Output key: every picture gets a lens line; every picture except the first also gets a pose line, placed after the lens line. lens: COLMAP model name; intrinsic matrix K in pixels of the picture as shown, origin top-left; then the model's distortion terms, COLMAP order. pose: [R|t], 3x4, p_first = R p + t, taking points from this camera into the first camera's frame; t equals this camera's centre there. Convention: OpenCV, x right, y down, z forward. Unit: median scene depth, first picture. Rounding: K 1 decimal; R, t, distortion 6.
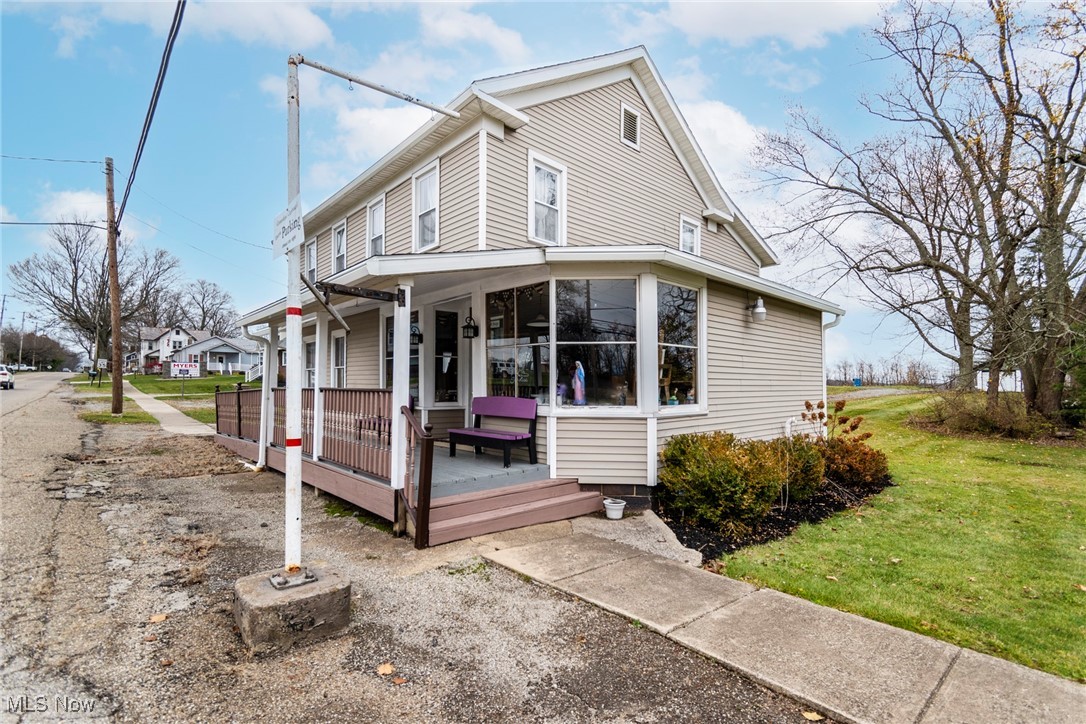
lens RADIAL K [[491.5, 0, 547.1], [0, 491.5, 366.3], [0, 0, 1]] dist [0.003702, -0.000443]
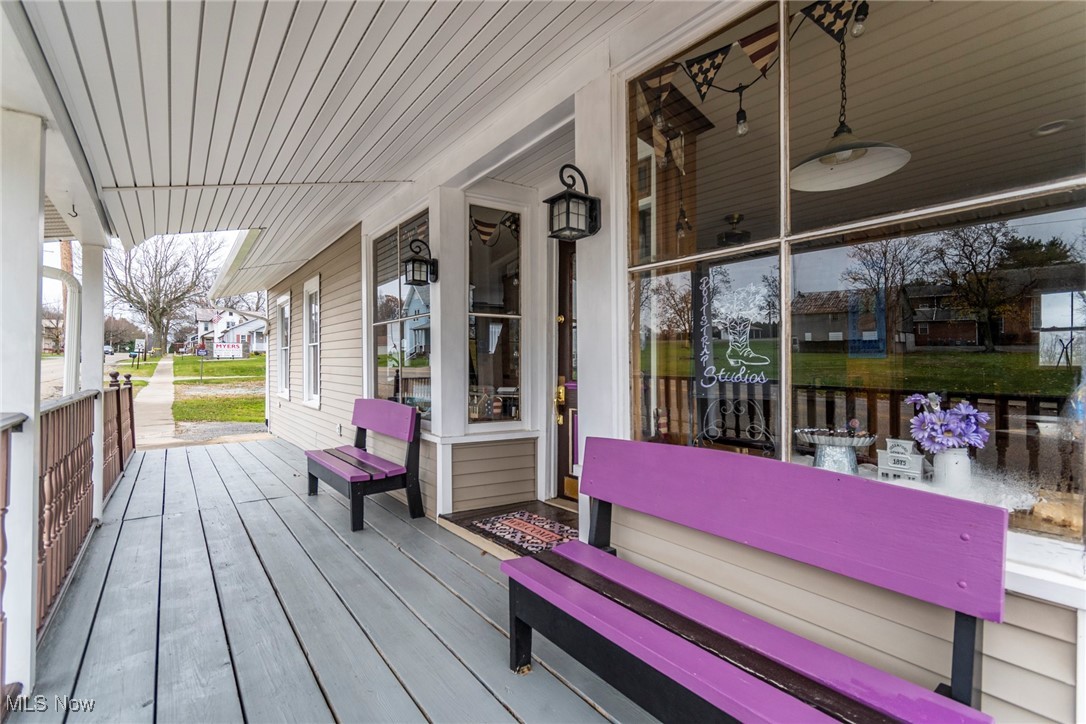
lens RADIAL K [[491.5, 0, 541.2], [0, 491.5, 361.3], [0, 0, 1]] dist [0.003702, -0.000443]
pose [[0.994318, 0.002136, -0.106426, -0.080424], [0.000921, 0.999589, 0.028660, 0.005655], [0.106444, -0.028595, 0.993907, 0.390001]]
